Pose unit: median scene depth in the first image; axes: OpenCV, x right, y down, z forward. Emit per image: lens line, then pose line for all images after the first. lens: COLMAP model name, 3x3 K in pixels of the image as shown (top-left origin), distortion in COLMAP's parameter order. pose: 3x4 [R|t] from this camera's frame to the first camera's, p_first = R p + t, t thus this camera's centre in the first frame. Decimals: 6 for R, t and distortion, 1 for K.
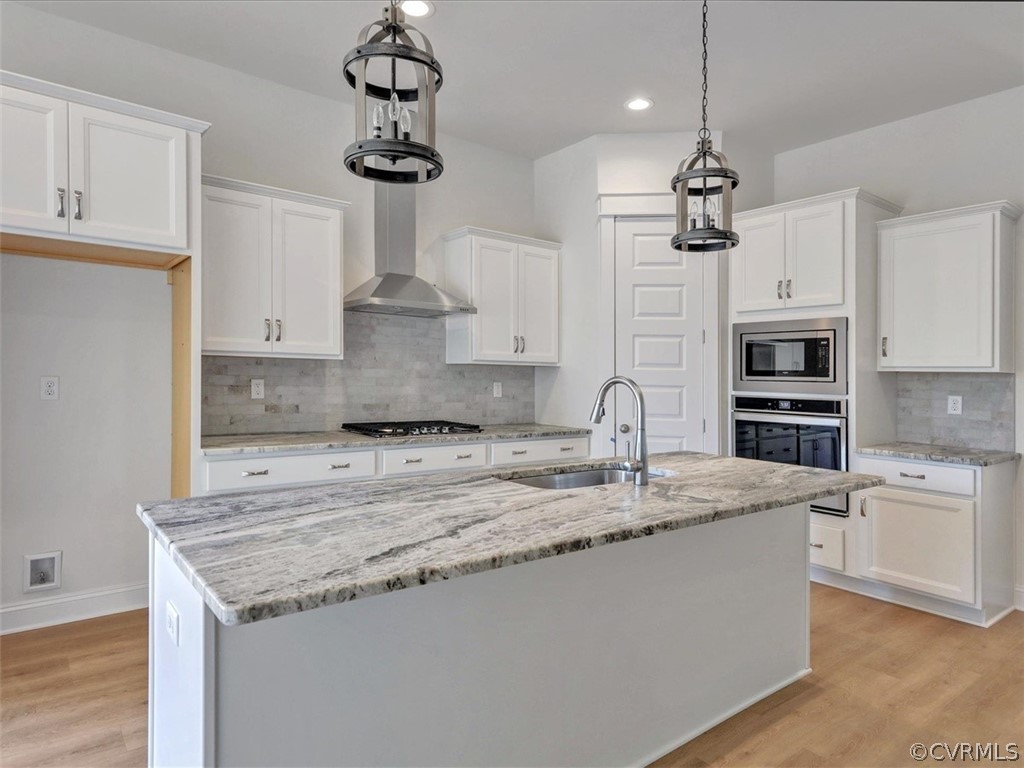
lens RADIAL K [[623.6, 0, 512.7], [0, 623.6, 384.1], [0, 0, 1]] dist [-0.002446, 0.000042]
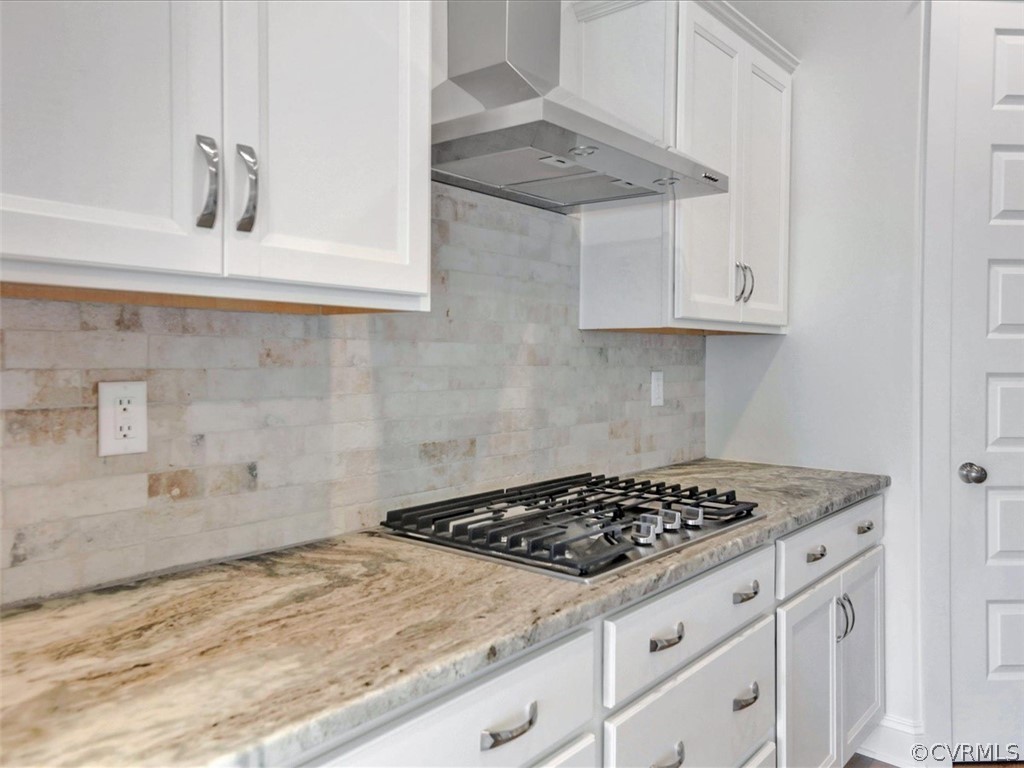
lens RADIAL K [[780.7, 0, 495.7], [0, 780.7, 348.9], [0, 0, 1]] dist [0.056941, 0.006519]
pose [[0.979413, -0.009889, 0.201626, -0.281499], [0.013594, 0.999763, -0.016996, -0.012706], [-0.201410, 0.019387, 0.979315, 0.553328]]
